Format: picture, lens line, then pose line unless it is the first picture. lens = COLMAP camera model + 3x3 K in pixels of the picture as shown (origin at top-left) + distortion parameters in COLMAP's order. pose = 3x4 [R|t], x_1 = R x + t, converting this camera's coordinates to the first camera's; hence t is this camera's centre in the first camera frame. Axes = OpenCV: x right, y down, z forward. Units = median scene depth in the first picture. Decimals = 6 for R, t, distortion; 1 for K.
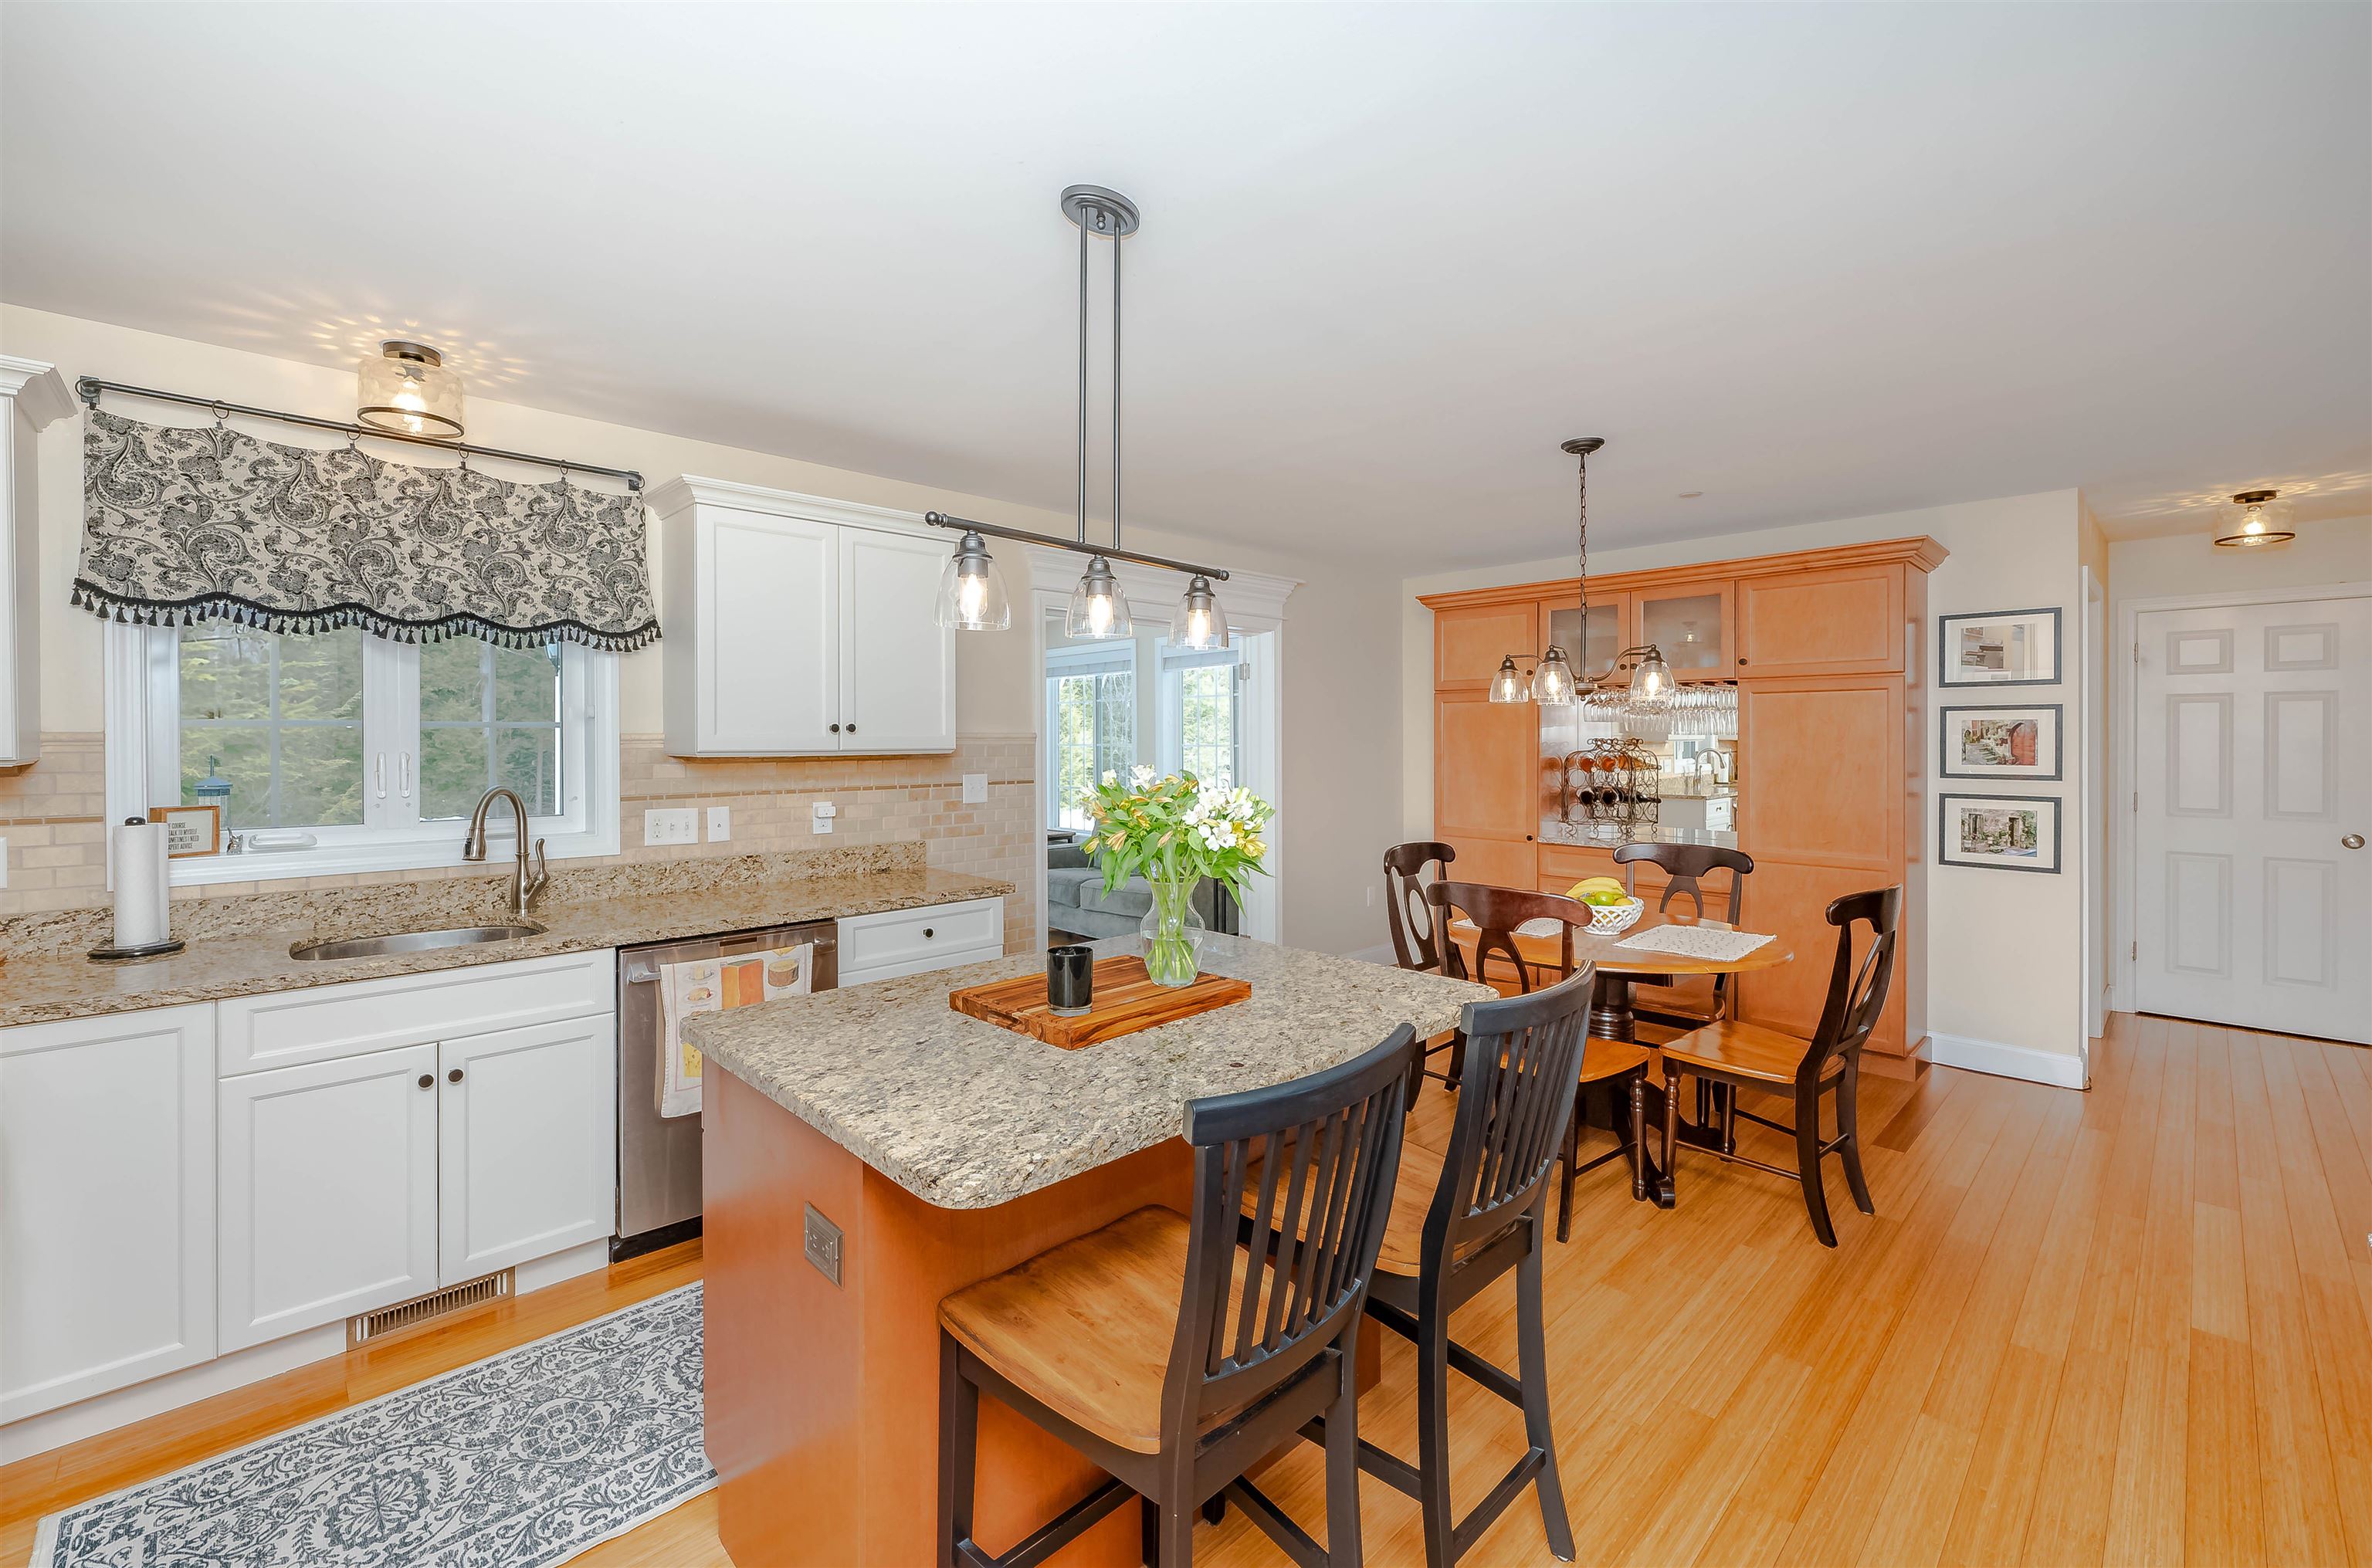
lens RADIAL K [[950.9, 0, 1160.0], [0, 950.9, 742.0], [0, 0, 1]] dist [0.015833, 0.000073]
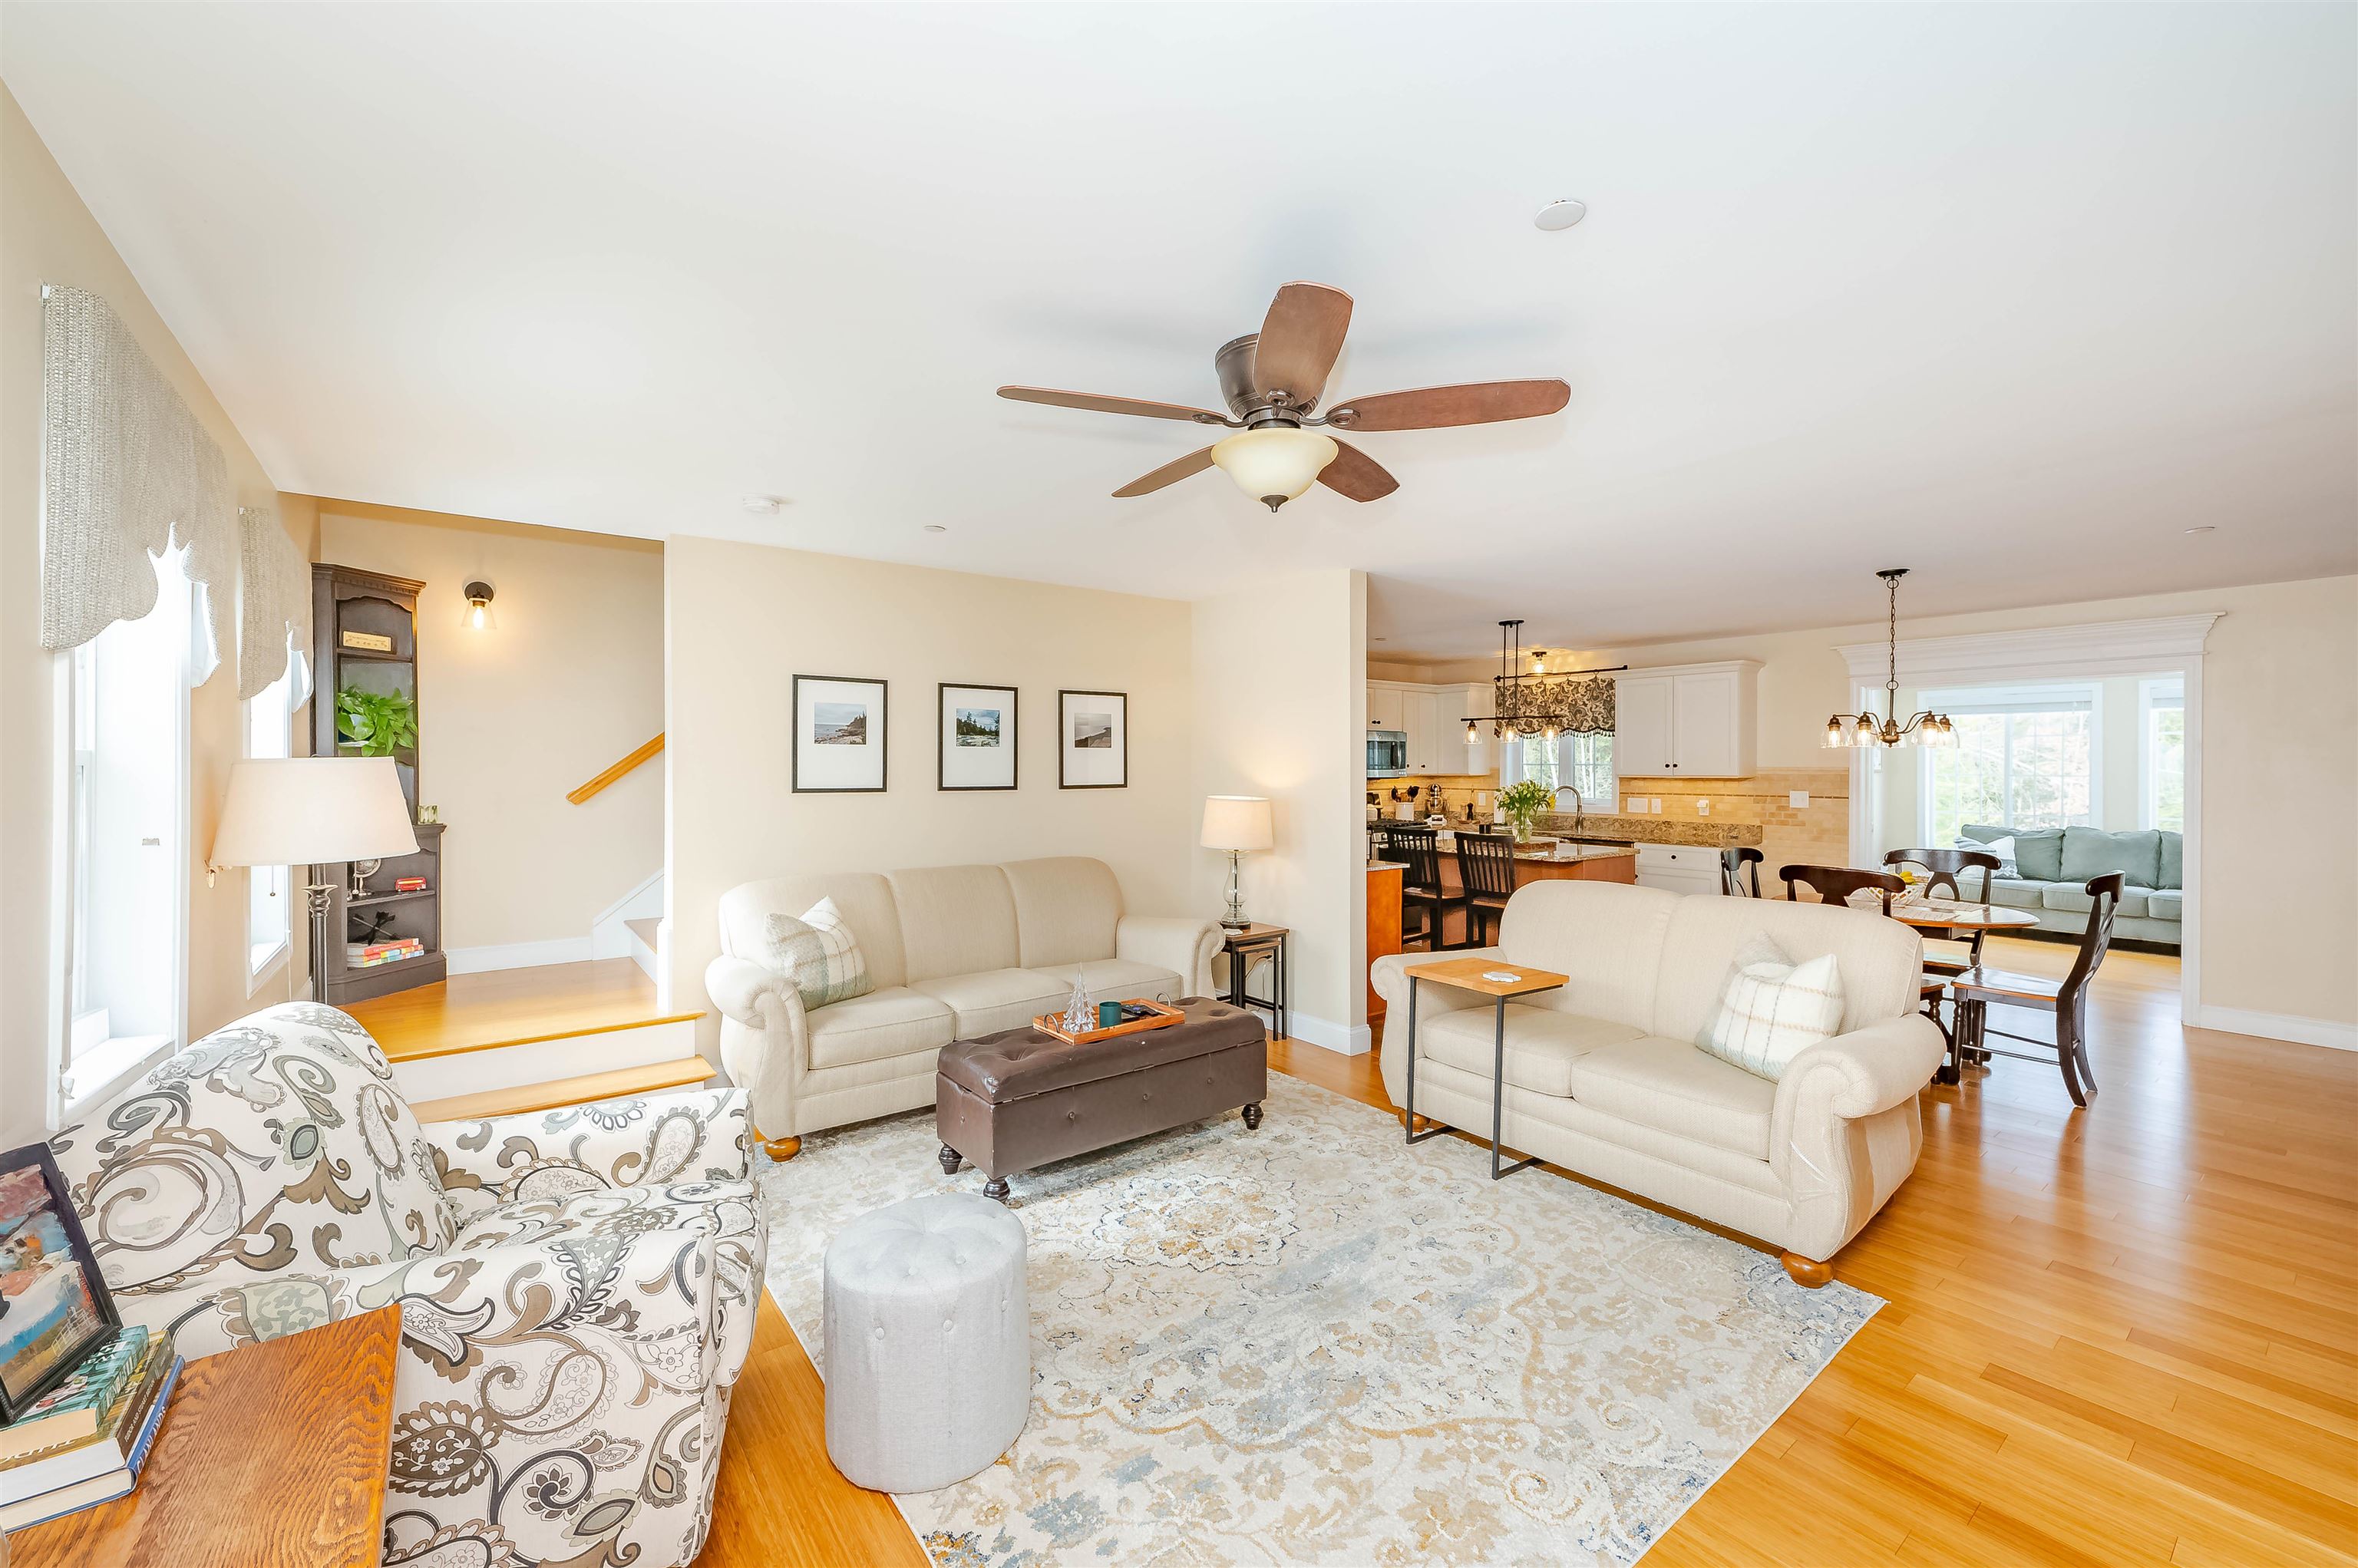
lens RADIAL K [[955.5, 0, 1184.8], [0, 955.5, 768.1], [0, 0, 1]] dist [0.002385, 0.000260]
pose [[-0.098623, 0.006463, -0.995104, 1.559752], [-0.002205, 0.999975, 0.006713, -0.016016], [0.995122, 0.002856, -0.098606, 0.063529]]
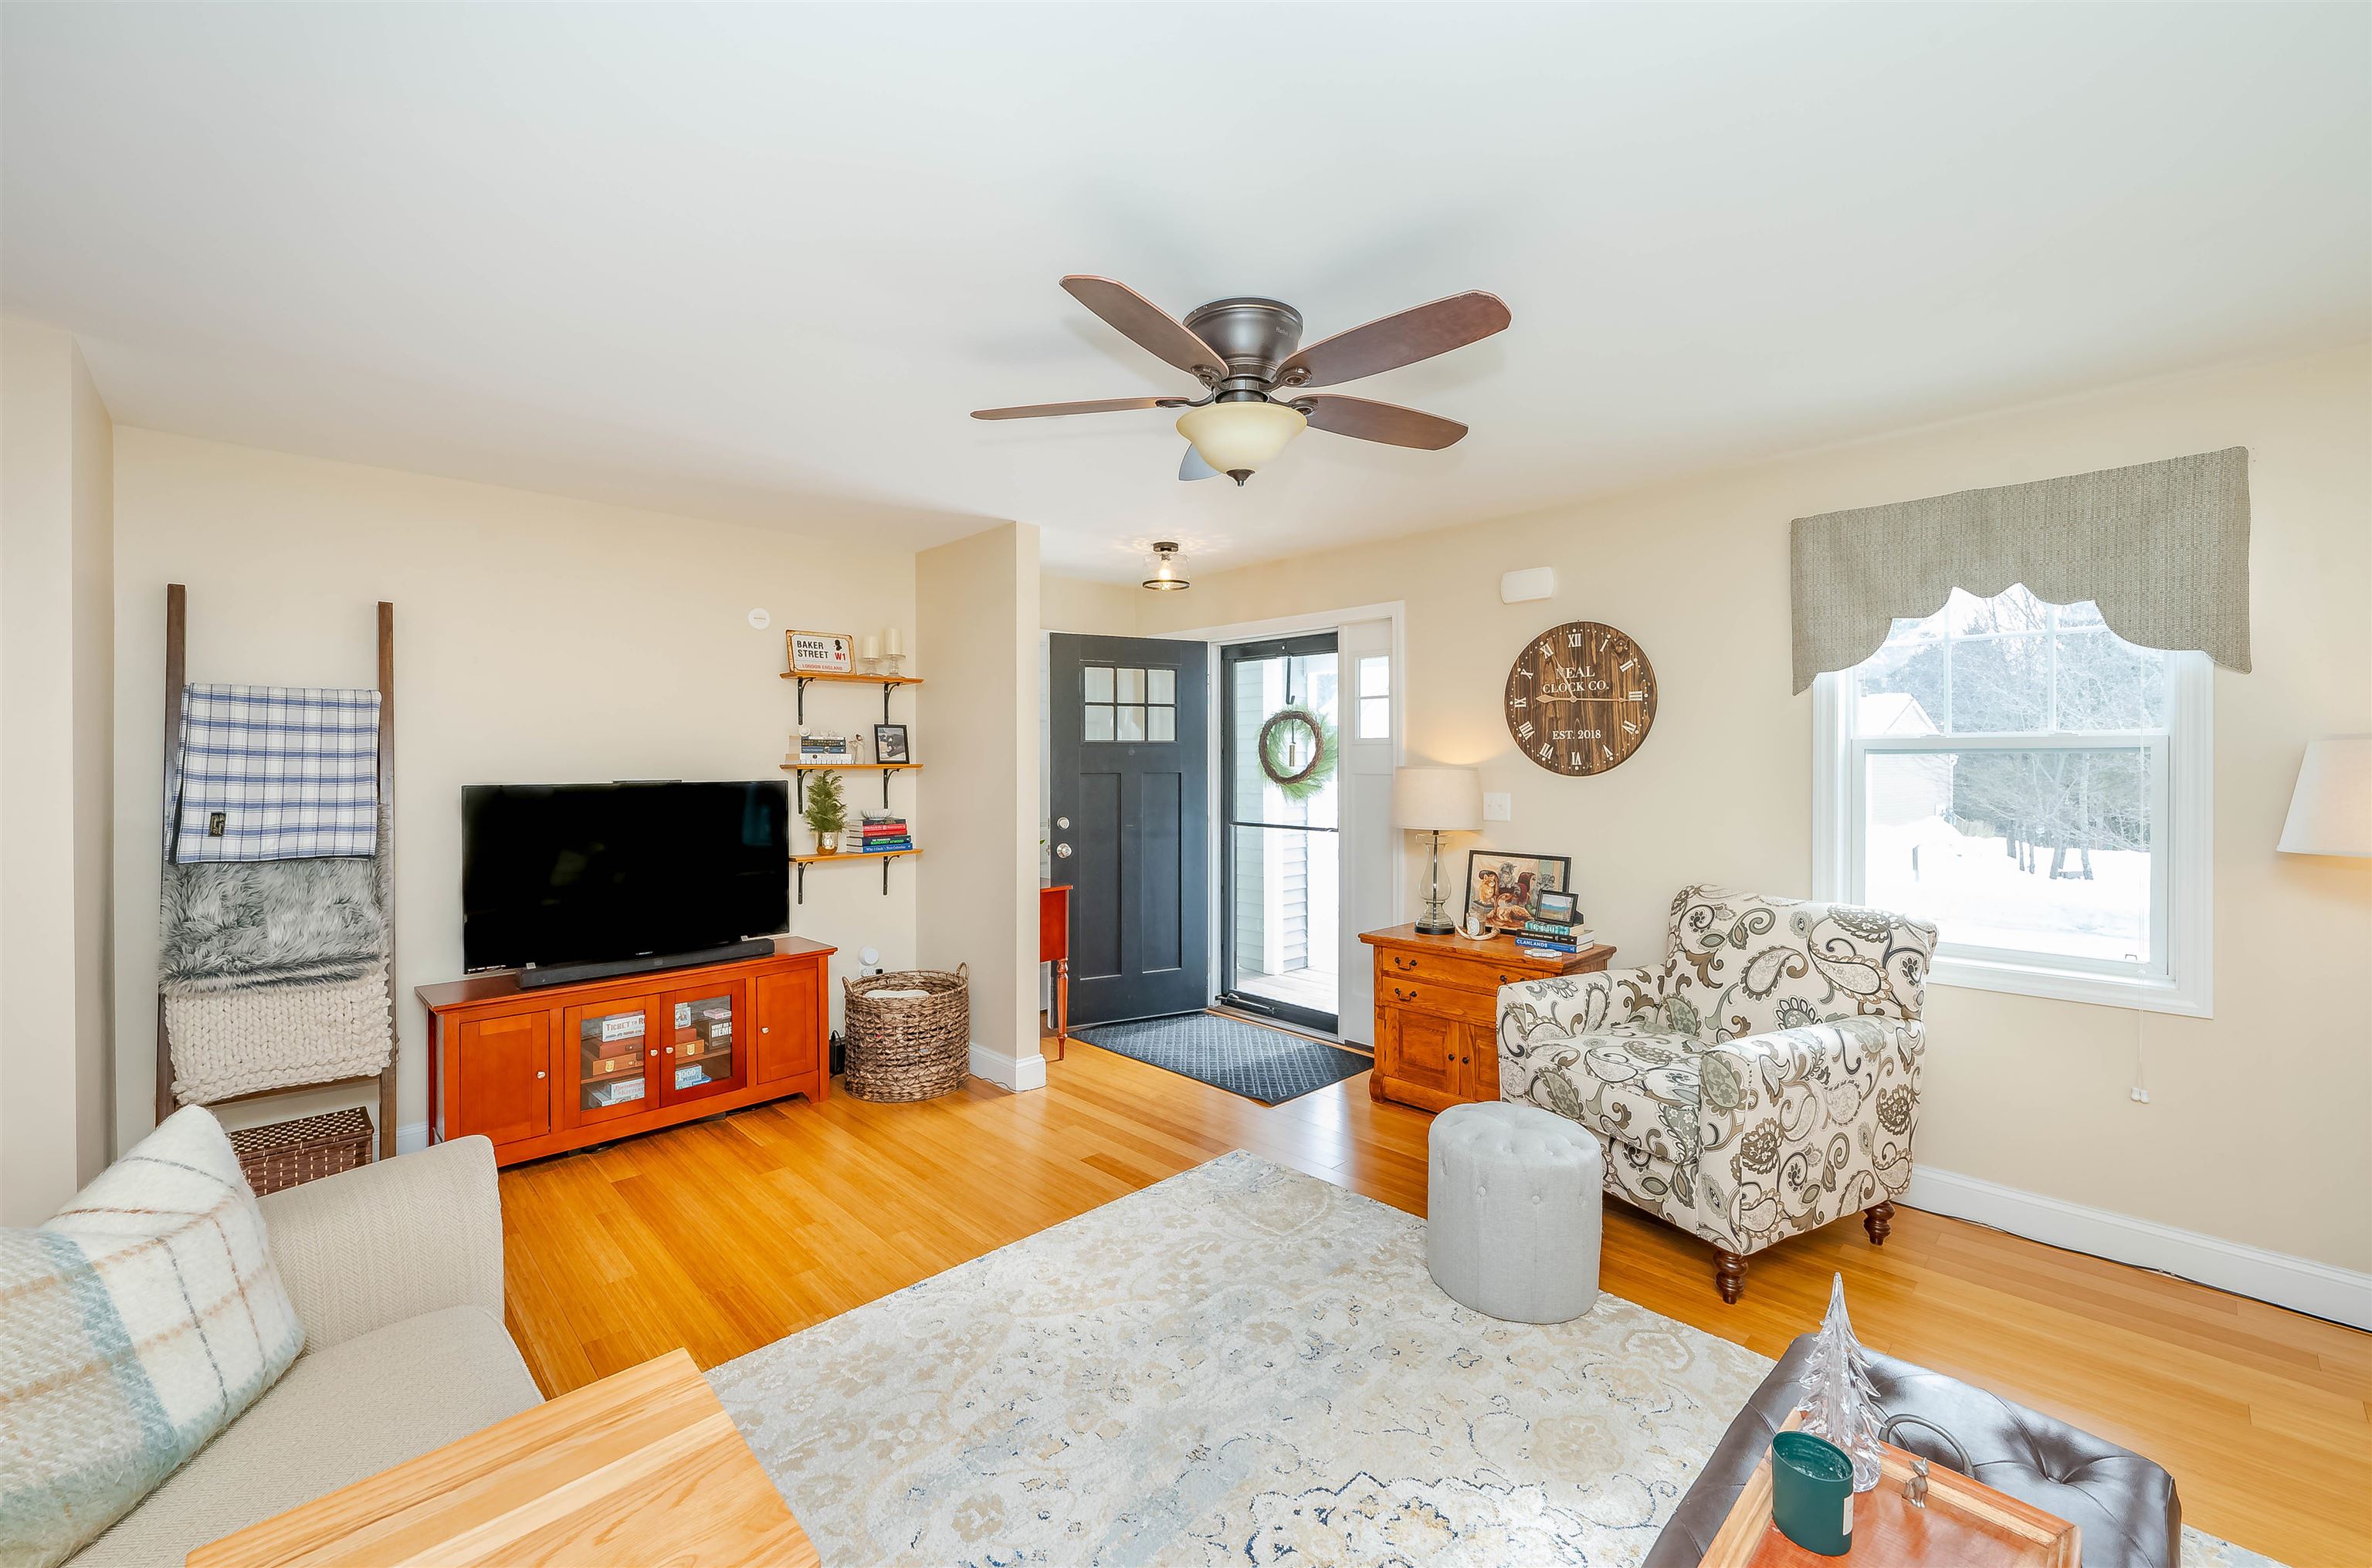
lens RADIAL K [[961.1, 0, 1191.8], [0, 961.1, 768.0], [0, 0, 1]] dist [0.002385, 0.000260]
pose [[-0.019179, -0.003341, 0.999810, 0.464834], [0.001769, 0.999993, 0.003375, -0.001809], [-0.999815, 0.001833, -0.019173, 0.098478]]
